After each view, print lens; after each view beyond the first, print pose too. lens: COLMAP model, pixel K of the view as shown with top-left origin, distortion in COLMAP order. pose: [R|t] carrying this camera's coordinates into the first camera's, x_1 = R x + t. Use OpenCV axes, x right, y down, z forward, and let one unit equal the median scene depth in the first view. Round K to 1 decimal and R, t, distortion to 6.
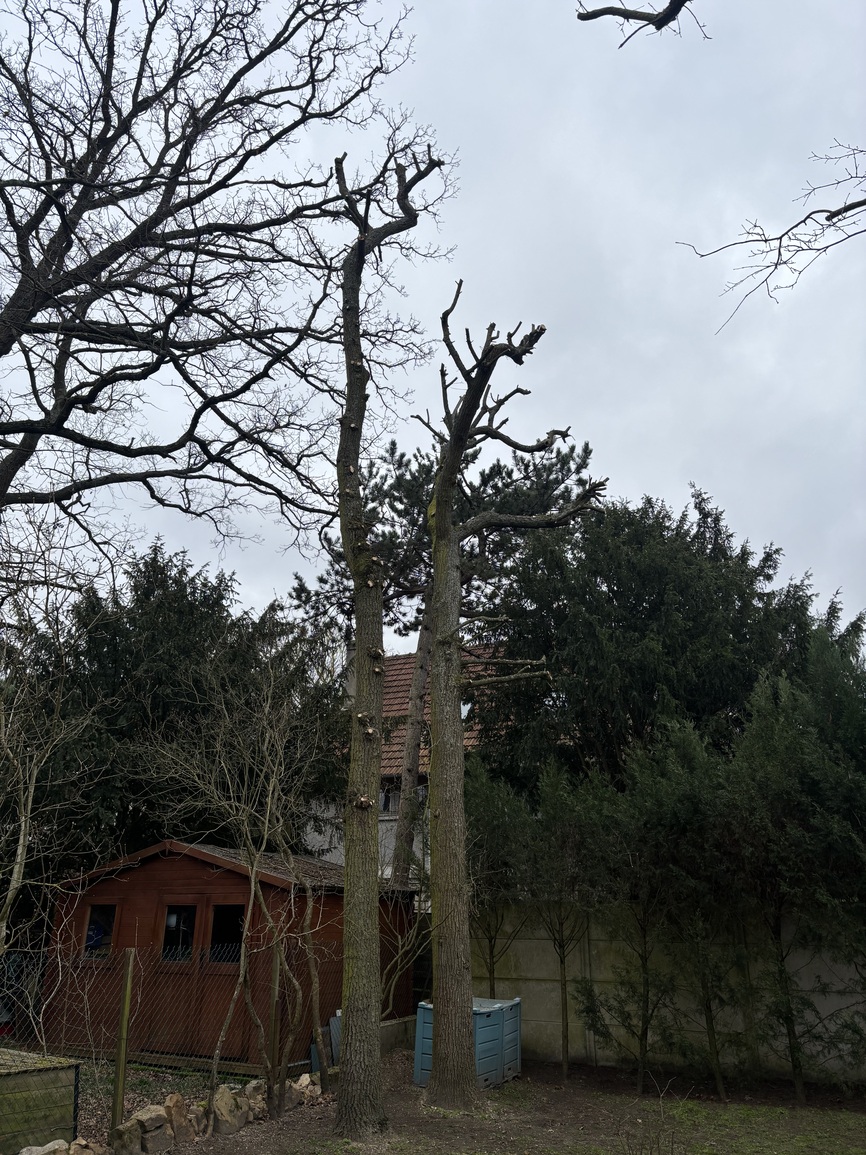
lens RADIAL K [[862.7, 0, 411.6], [0, 862.7, 585.4], [0, 0, 1]] dist [0.082574, -0.097056]
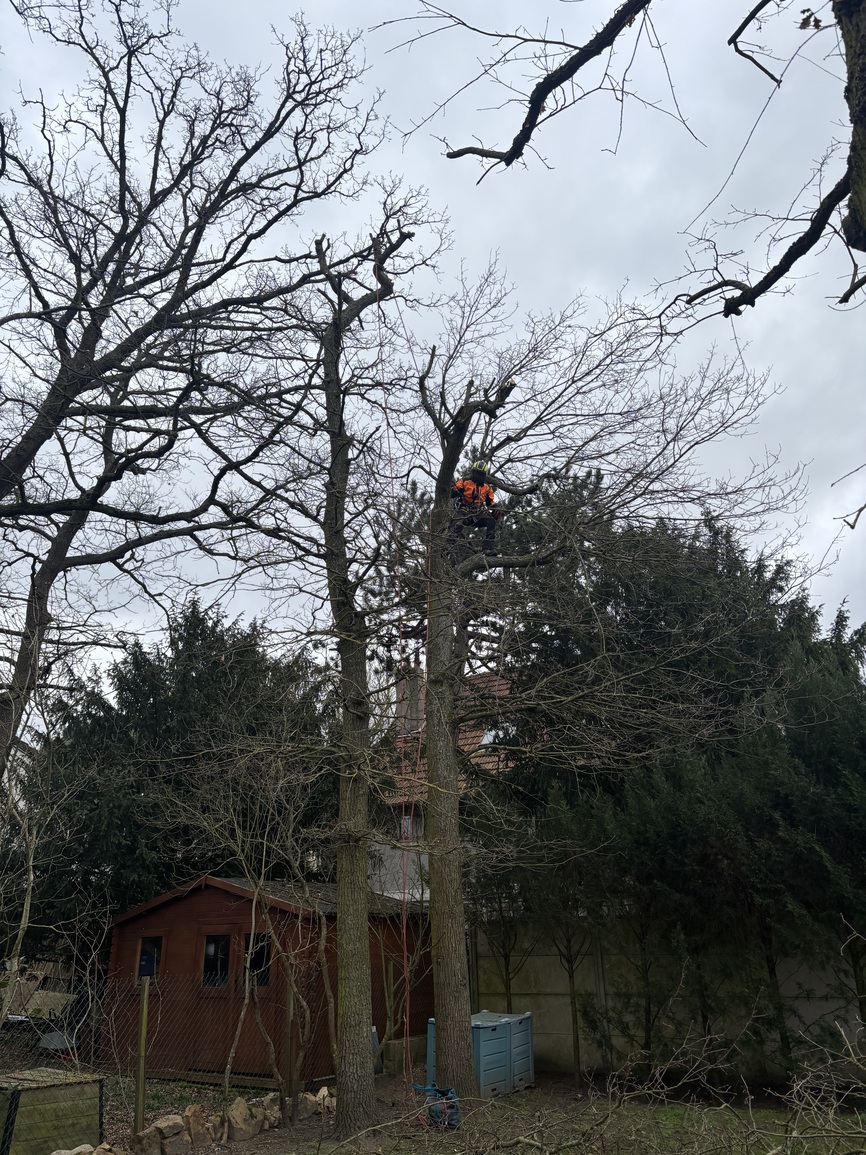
lens RADIAL K [[862.7, 0, 411.6], [0, 862.7, 585.4], [0, 0, 1]] dist [0.082574, -0.097056]
pose [[0.993555, -0.070577, -0.088693, 0.085214], [0.068828, 0.997372, -0.022627, -0.023935], [0.090057, 0.016376, 0.995802, -0.061341]]
